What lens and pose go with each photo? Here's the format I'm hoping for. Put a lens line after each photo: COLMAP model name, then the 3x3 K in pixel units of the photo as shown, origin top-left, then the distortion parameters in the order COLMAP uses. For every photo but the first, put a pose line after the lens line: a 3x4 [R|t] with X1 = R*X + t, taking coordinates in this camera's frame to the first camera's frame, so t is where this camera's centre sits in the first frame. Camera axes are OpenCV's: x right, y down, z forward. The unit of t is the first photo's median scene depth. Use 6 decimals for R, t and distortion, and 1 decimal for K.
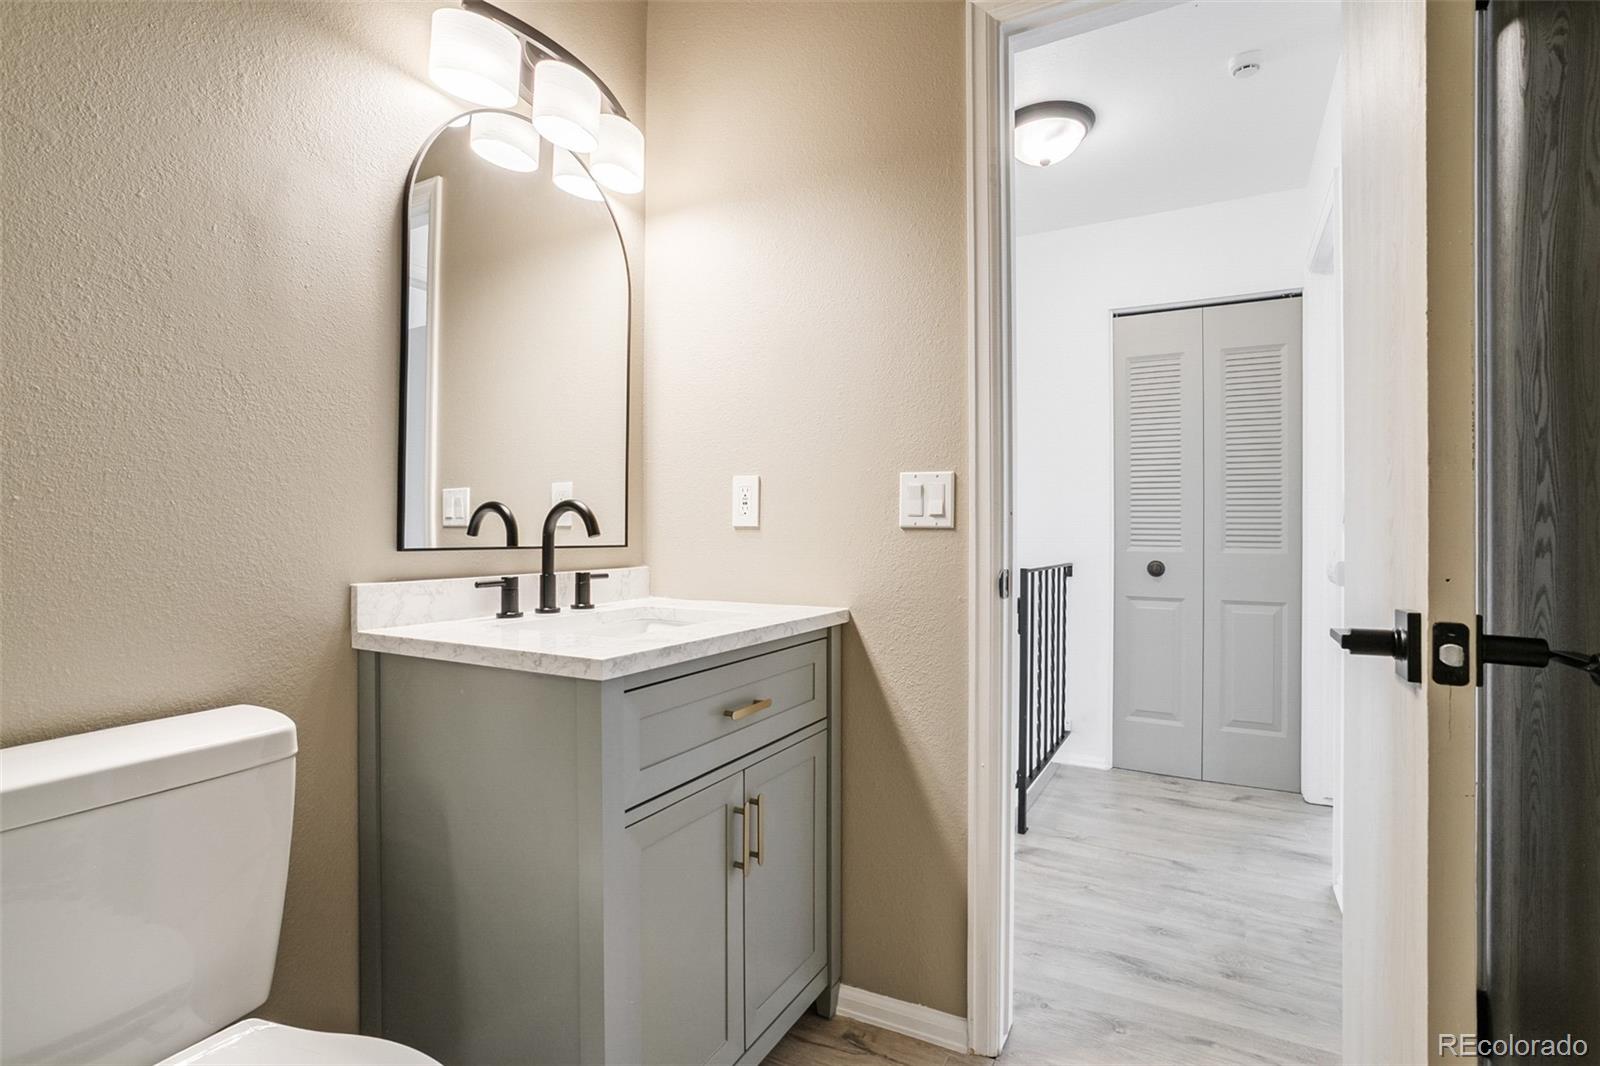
lens RADIAL K [[784.6, 0, 809.2], [0, 784.6, 535.2], [0, 0, 1]] dist [-0.056736, 0.034588]
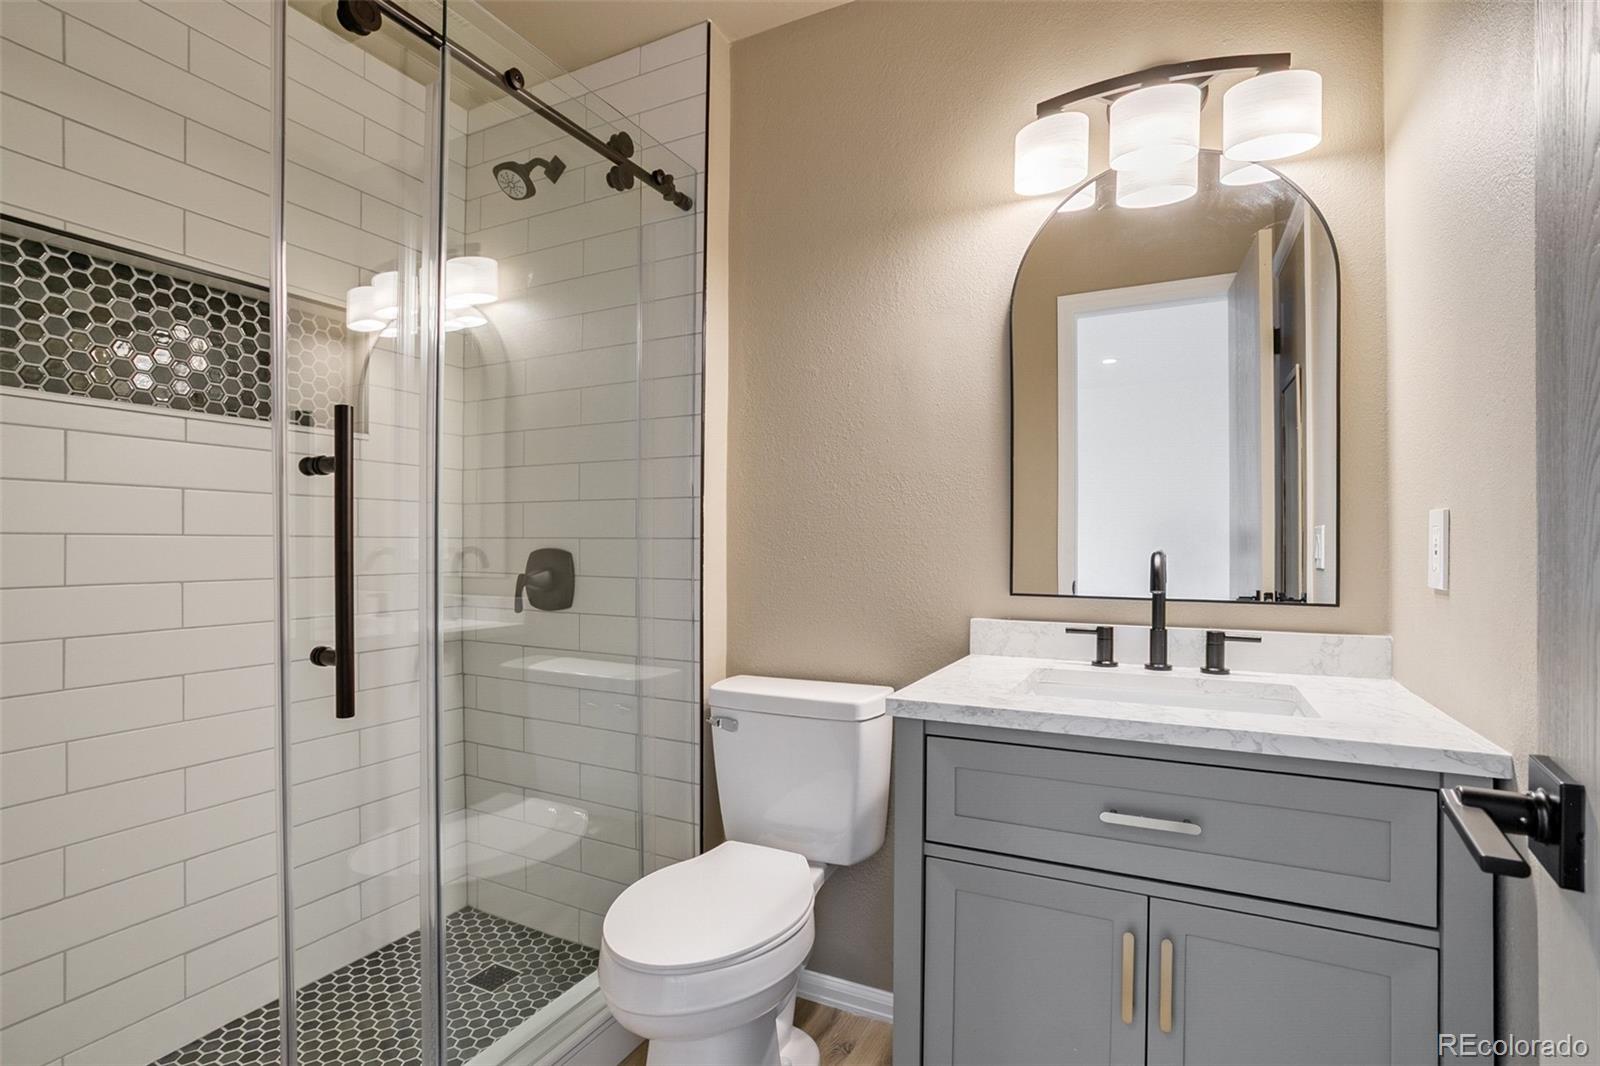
lens RADIAL K [[812.2, 0, 809.8], [0, 812.2, 540.1], [0, 0, 1]] dist [-0.050032, 0.047344]
pose [[0.041016, -0.002816, -0.999155, 0.659635], [-0.010448, 0.999940, -0.003247, -0.052539], [0.999104, 0.010572, 0.040984, 0.561347]]
